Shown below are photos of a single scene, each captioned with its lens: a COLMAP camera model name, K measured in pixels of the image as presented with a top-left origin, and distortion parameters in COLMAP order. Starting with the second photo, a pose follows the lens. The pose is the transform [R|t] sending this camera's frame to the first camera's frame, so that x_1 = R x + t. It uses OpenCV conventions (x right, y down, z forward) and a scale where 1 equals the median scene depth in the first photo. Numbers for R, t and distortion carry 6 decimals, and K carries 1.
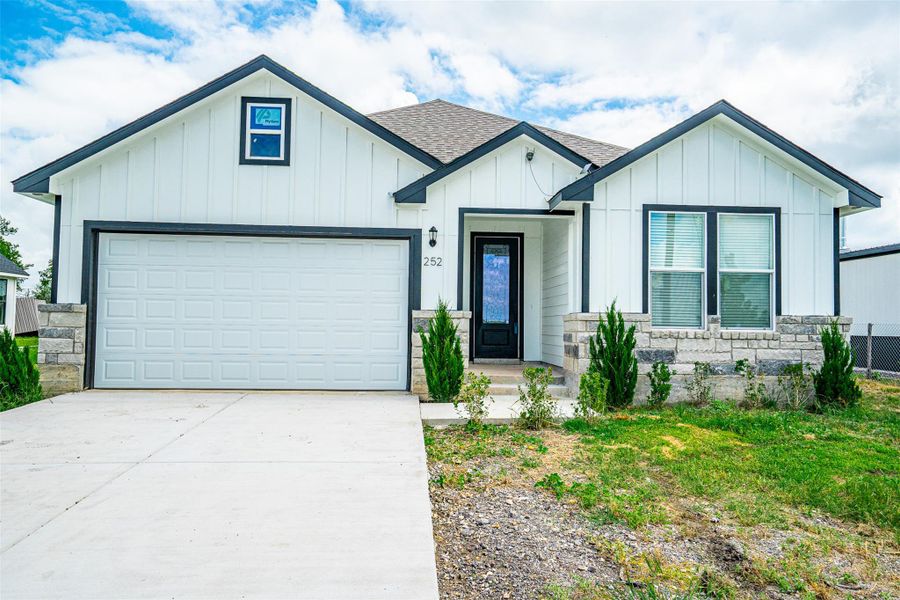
lens RADIAL K [[777.6, 0, 450.0], [0, 777.6, 300.0], [0, 0, 1]] dist [0.061792, 0.003214]
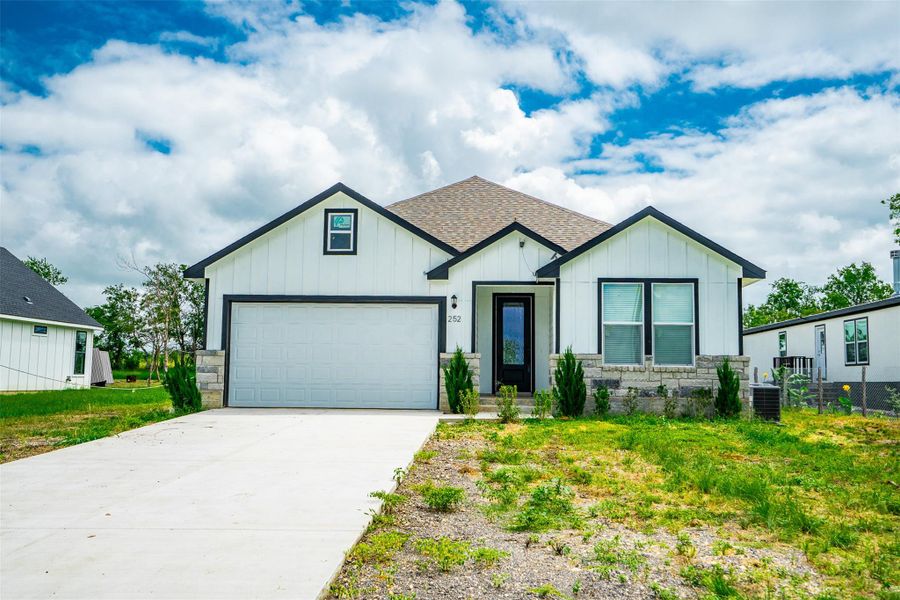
lens RADIAL K [[1159.4, 0, 450.0], [0, 1159.4, 300.0], [0, 0, 1]] dist [0.111026, -0.005832]
pose [[0.991141, -0.011963, -0.132277, 0.256441], [0.005526, 0.998788, -0.048917, 0.020425], [0.132702, 0.047753, 0.990005, -1.133028]]
